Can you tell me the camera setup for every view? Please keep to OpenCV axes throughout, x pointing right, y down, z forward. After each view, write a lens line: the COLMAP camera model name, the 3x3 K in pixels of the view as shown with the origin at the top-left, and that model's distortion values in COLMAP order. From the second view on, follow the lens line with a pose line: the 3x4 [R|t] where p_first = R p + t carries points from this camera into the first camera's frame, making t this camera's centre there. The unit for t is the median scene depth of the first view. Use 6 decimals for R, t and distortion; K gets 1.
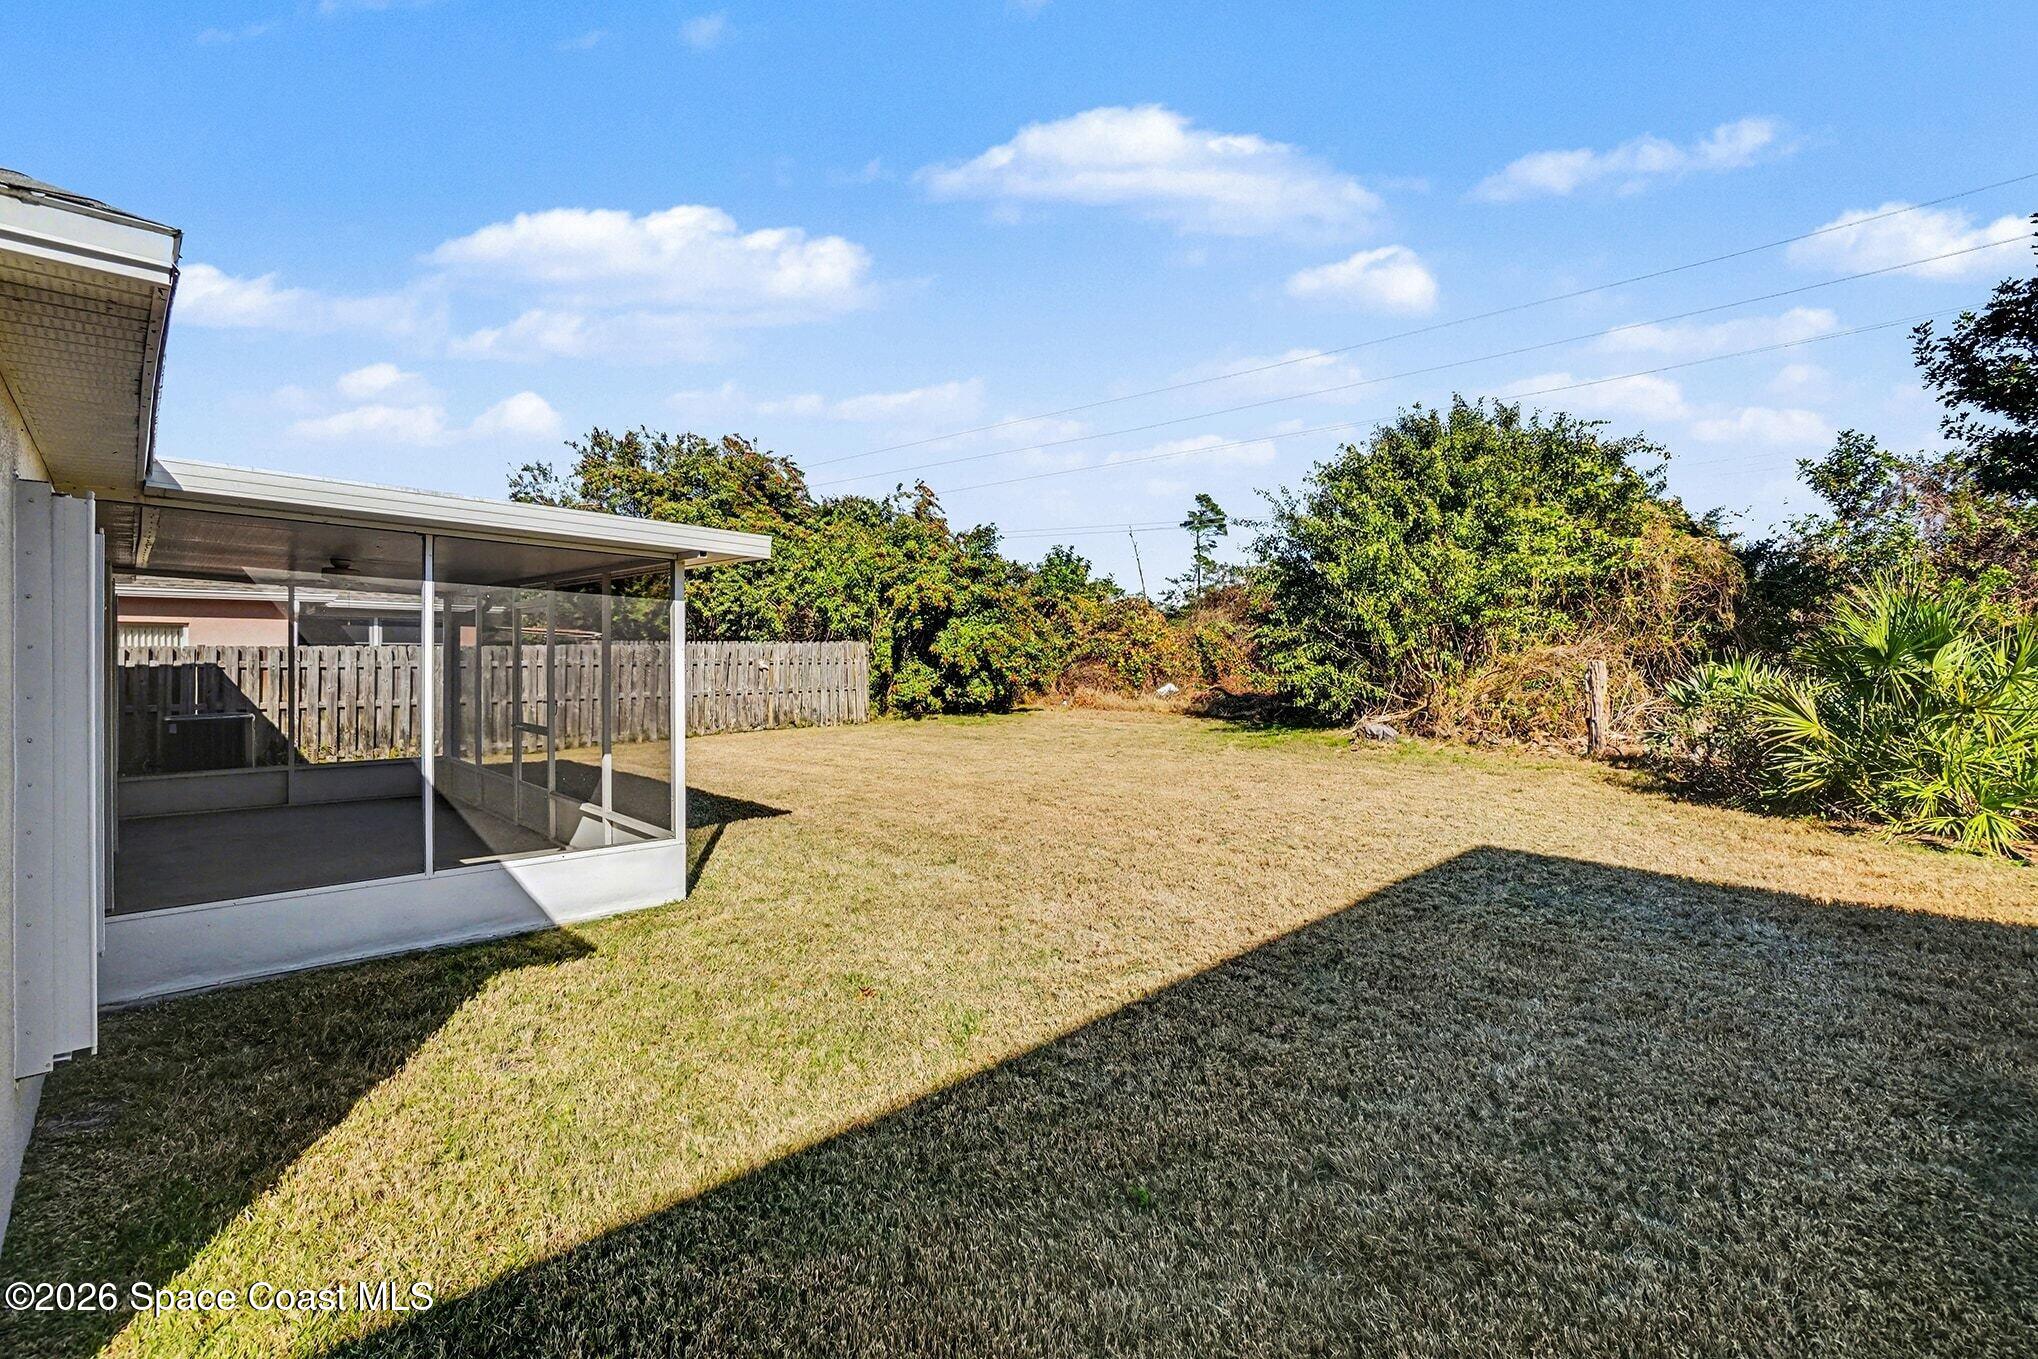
lens RADIAL K [[948.4, 0, 1030.8], [0, 948.4, 665.0], [0, 0, 1]] dist [-0.060692, 0.021083]
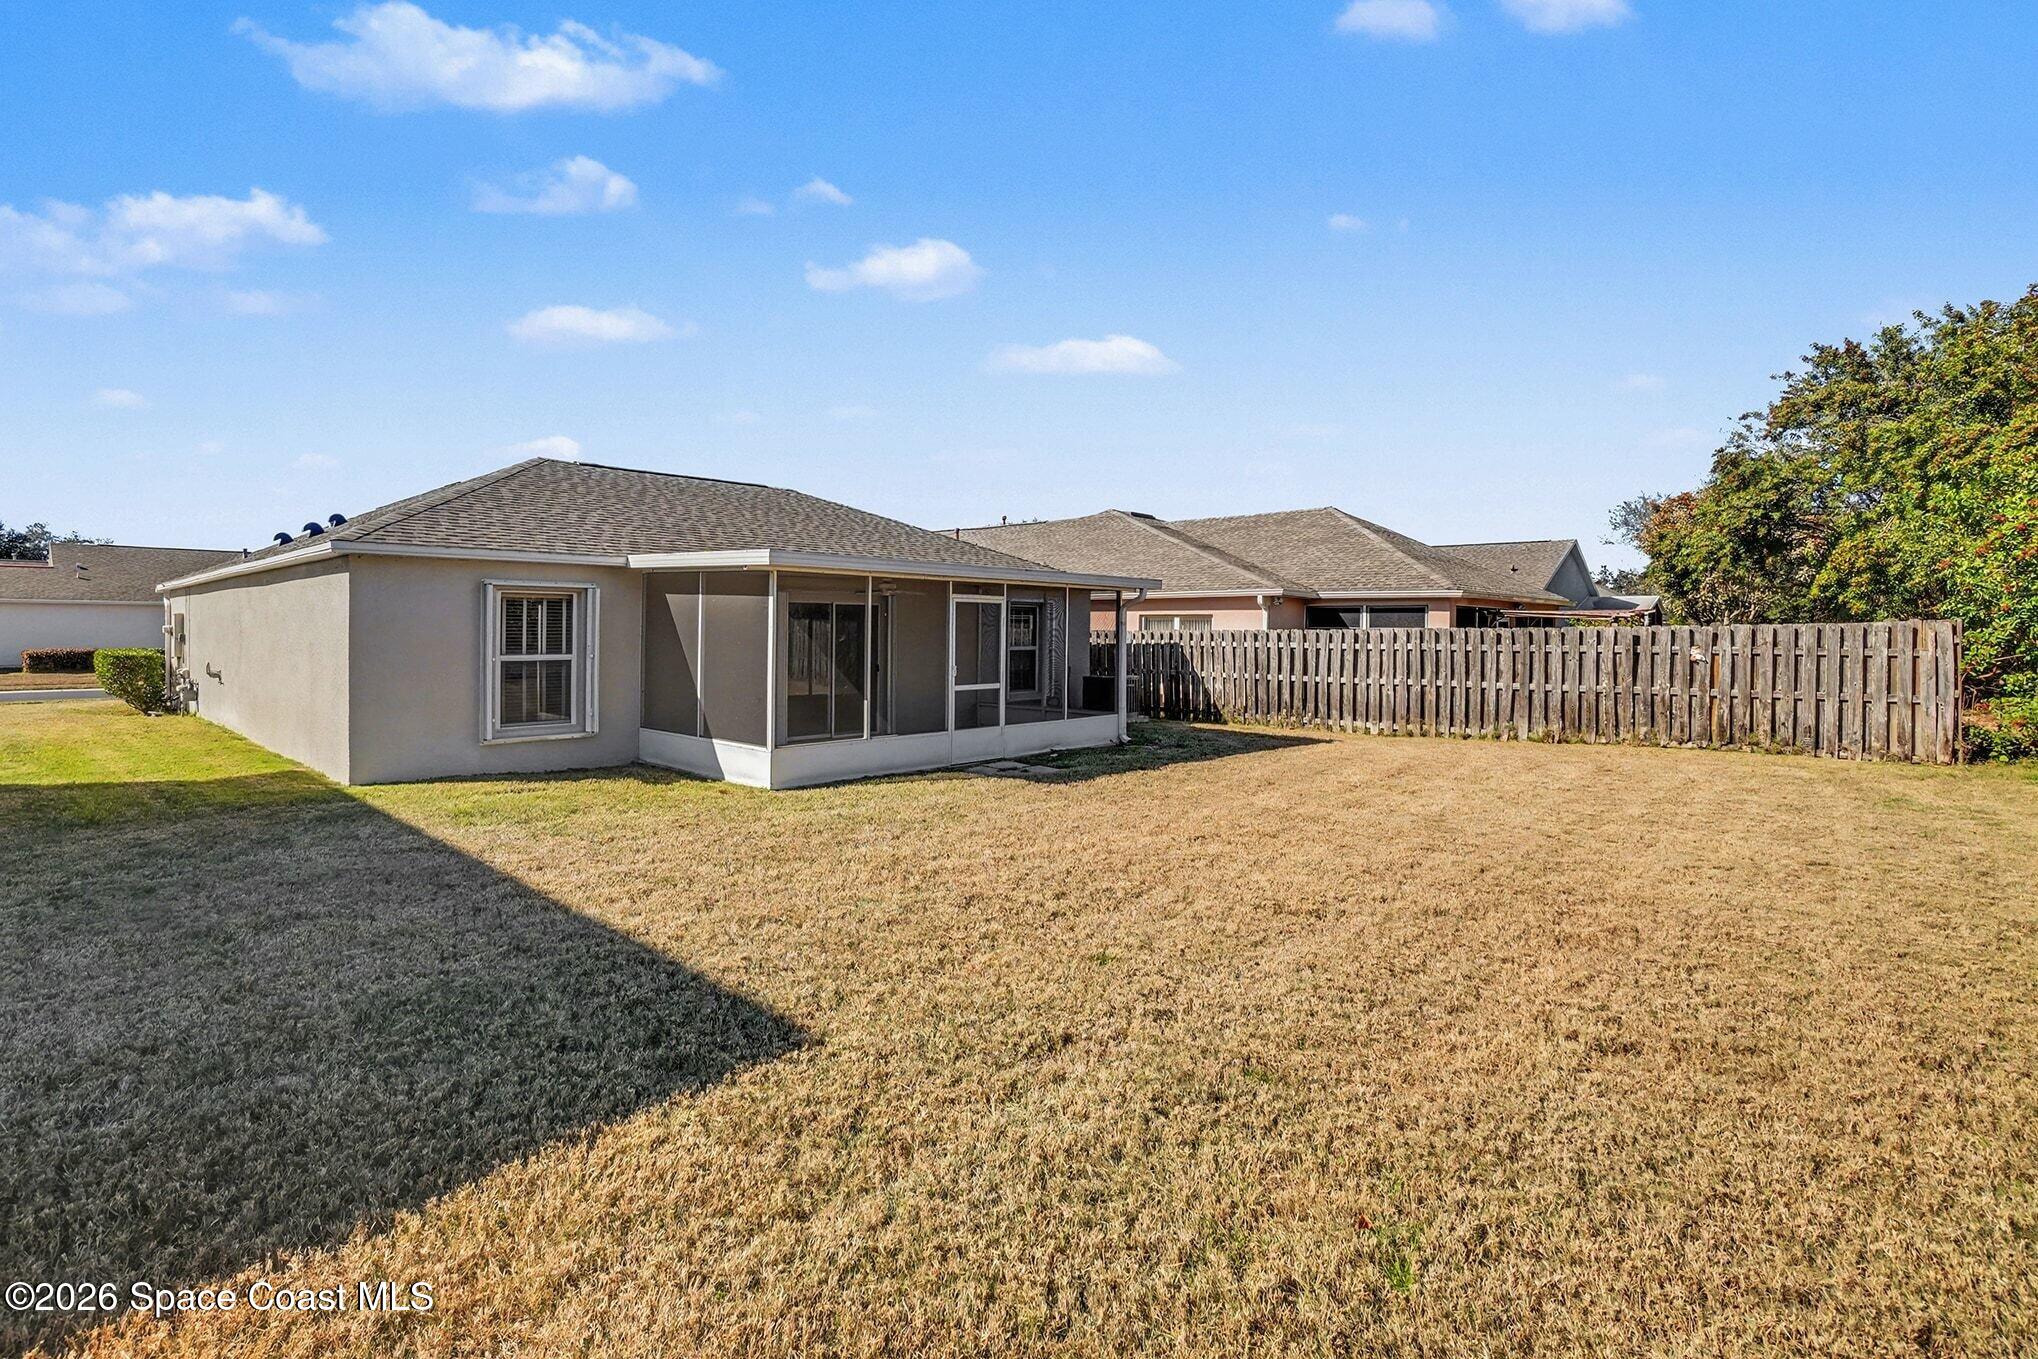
lens RADIAL K [[966.2, 0, 984.7], [0, 966.2, 633.9], [0, 0, 1]] dist [-0.059916, 0.022442]
pose [[-0.005281, -0.000971, -0.999986, 0.486937], [-0.018966, 0.999820, -0.000871, -0.006689], [0.999806, 0.018961, -0.005299, 0.548476]]
